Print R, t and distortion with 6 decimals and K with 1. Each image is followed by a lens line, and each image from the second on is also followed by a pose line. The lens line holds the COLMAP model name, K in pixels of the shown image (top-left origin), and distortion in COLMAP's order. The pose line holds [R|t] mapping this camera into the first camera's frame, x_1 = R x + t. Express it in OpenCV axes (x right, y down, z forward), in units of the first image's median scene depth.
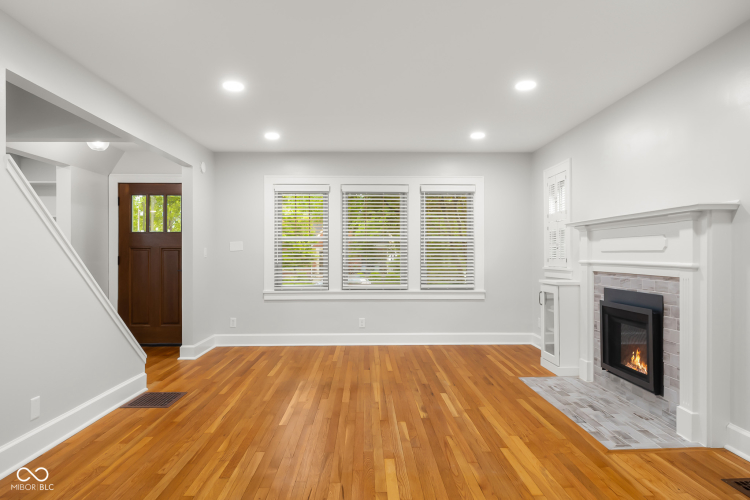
lens RADIAL K [[485.0, 0, 373.5], [0, 485.0, 252.3], [0, 0, 1]] dist [0.004981, 0.000642]
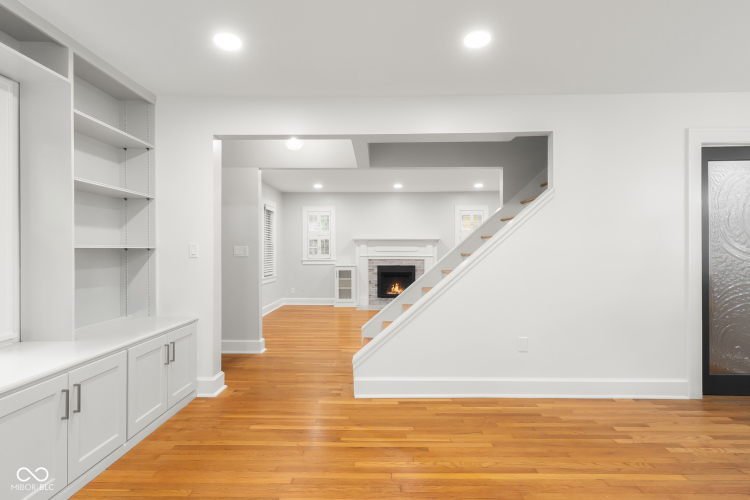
lens RADIAL K [[407.9, 0, 375.7], [0, 407.9, 251.3], [0, 0, 1]] dist [0.008147, 0.000807]
pose [[0.032192, 0.000606, 0.999482, -1.642467], [-0.005510, 0.999985, -0.000428, -0.000662], [-0.999467, -0.005493, 0.032195, 0.939274]]
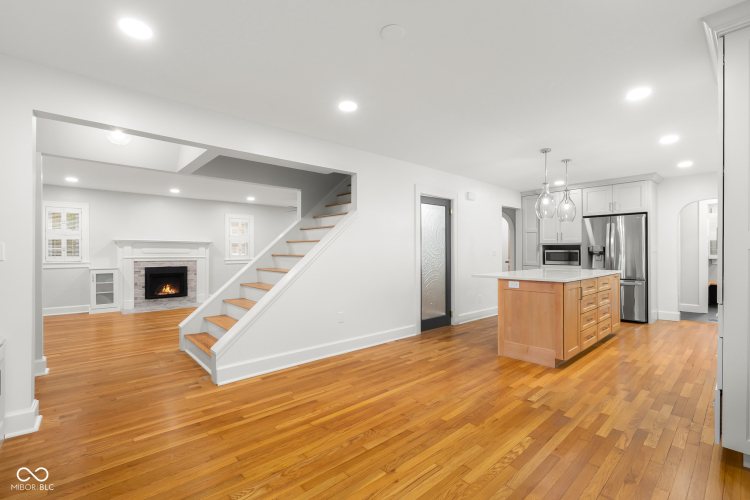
lens RADIAL K [[333.5, 0, 374.5], [0, 333.5, 252.4], [0, 0, 1]] dist [0.001480, 0.000255]
pose [[-0.655371, 0.002800, 0.755302, -1.608193], [-0.003702, 0.999969, -0.006919, 0.002914], [-0.755298, -0.007331, -0.655340, 1.232928]]
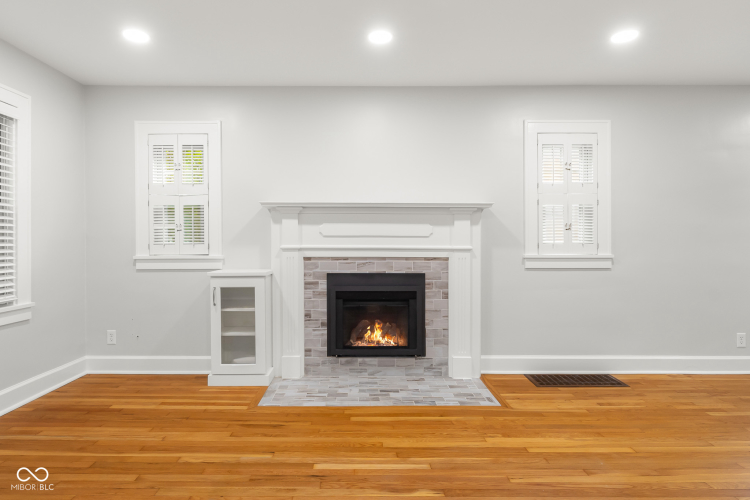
lens RADIAL K [[428.9, 0, 369.1], [0, 428.9, 244.3], [0, 0, 1]] dist [0.005733, 0.000769]
pose [[0.016553, -0.006251, 0.999843, -0.382595], [-0.007264, 0.999953, 0.006372, 0.008602], [-0.999837, -0.007368, 0.016507, 0.900075]]
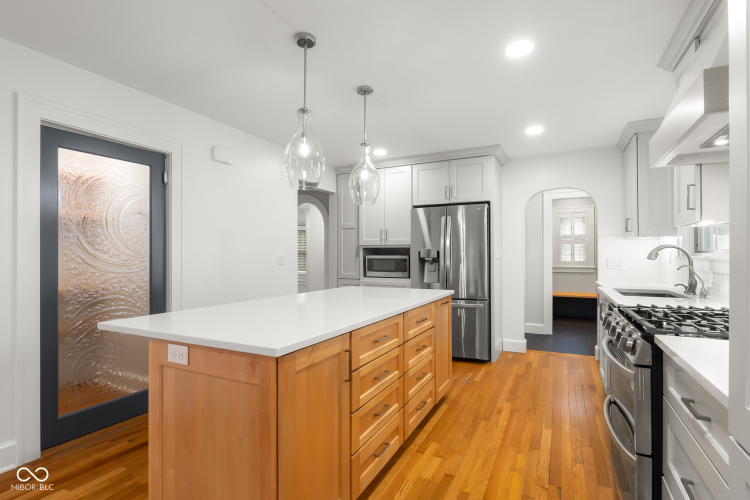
lens RADIAL K [[360.3, 0, 375.0], [0, 360.3, 250.0], [0, 0, 1]] dist [-0.003589, -0.000052]
pose [[-0.881169, 0.009550, 0.472705, -1.504011], [-0.002803, 0.999673, -0.025421, -0.010330], [-0.472793, -0.023726, -0.880854, 0.555588]]
